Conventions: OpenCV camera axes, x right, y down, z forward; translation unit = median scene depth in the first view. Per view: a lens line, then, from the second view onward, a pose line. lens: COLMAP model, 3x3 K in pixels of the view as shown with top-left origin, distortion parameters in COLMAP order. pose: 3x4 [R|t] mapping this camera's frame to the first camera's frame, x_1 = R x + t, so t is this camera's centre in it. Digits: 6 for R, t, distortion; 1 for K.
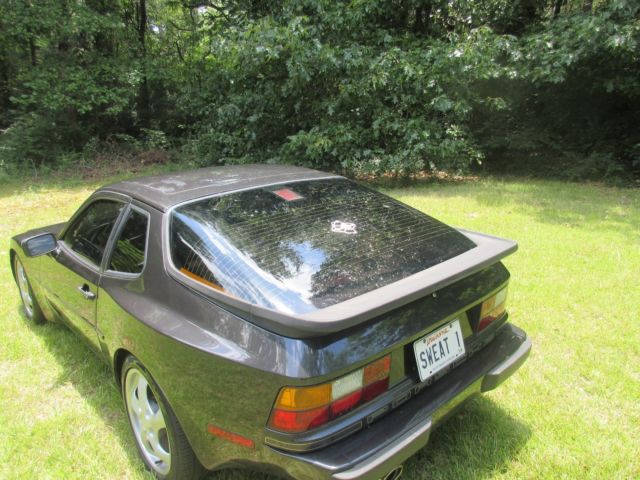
lens RADIAL K [[481.9, 0, 324.9], [0, 481.9, 237.6], [0, 0, 1]] dist [-0.009623, 0.010511]
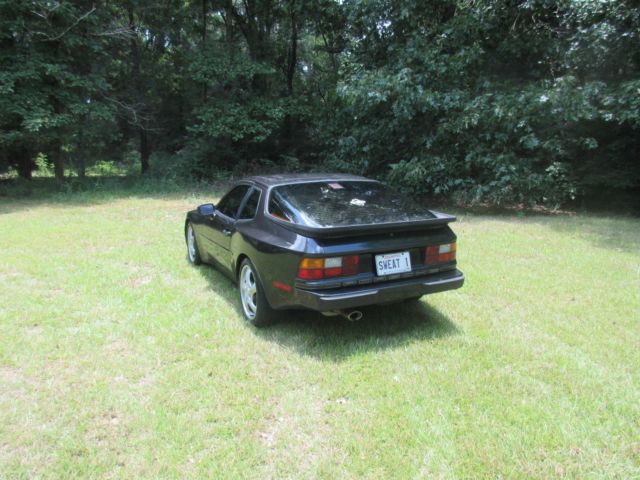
lens RADIAL K [[481.9, 0, 324.9], [0, 481.9, 237.6], [0, 0, 1]] dist [-0.009623, 0.010511]
pose [[0.961932, 0.083520, -0.260216, 0.092711], [-0.100676, 0.993491, -0.053291, 0.051120], [0.254071, 0.077460, 0.964079, -0.182680]]
